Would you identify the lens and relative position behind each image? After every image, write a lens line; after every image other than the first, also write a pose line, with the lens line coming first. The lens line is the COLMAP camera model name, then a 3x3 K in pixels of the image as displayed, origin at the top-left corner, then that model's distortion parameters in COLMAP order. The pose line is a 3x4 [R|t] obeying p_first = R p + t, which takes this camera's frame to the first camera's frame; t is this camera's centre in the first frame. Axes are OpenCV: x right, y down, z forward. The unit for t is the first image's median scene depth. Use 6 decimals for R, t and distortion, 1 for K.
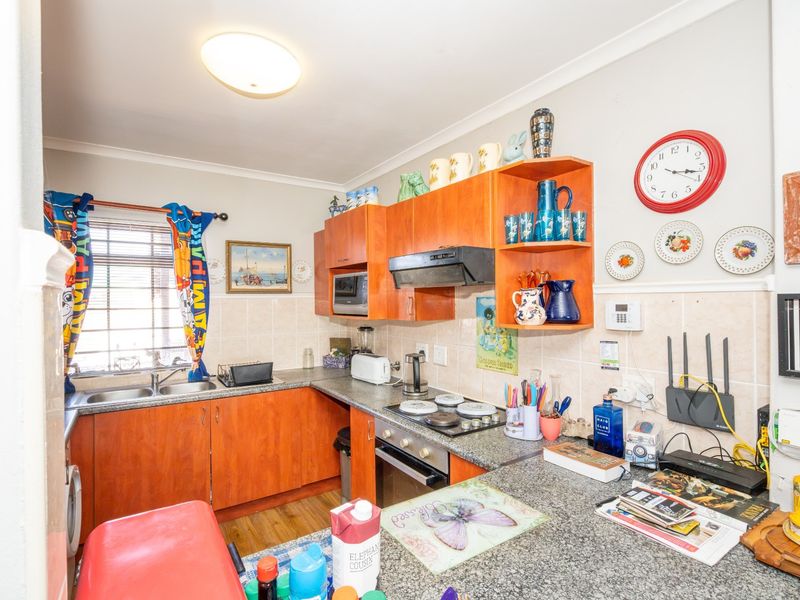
lens RADIAL K [[428.6, 0, 403.2], [0, 428.6, 296.2], [0, 0, 1]] dist [-0.002663, 0.000987]
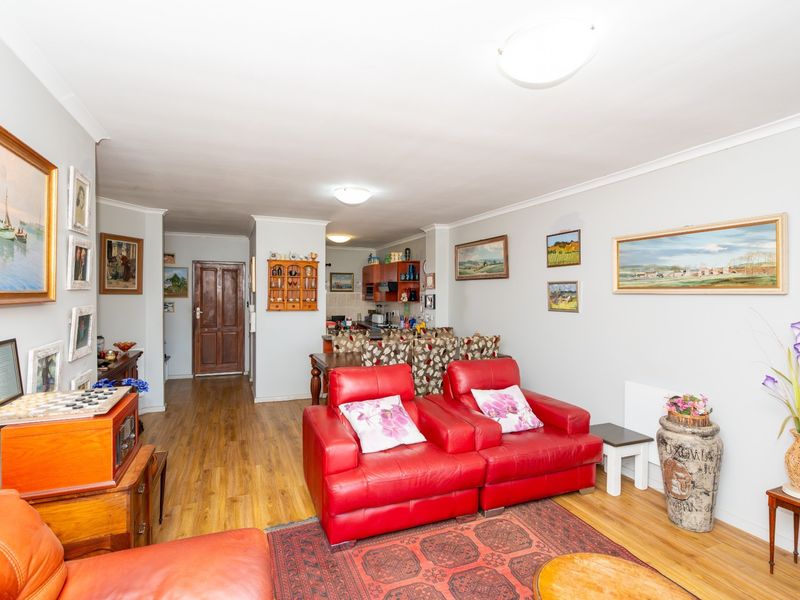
lens RADIAL K [[428.6, 0, 403.2], [0, 428.6, 296.2], [0, 0, 1]] dist [-0.002663, 0.000987]
pose [[0.983523, 0.015356, -0.180130, 0.539764], [-0.014462, 0.999876, 0.006277, -0.001571], [0.180204, -0.003568, 0.983623, -1.602480]]
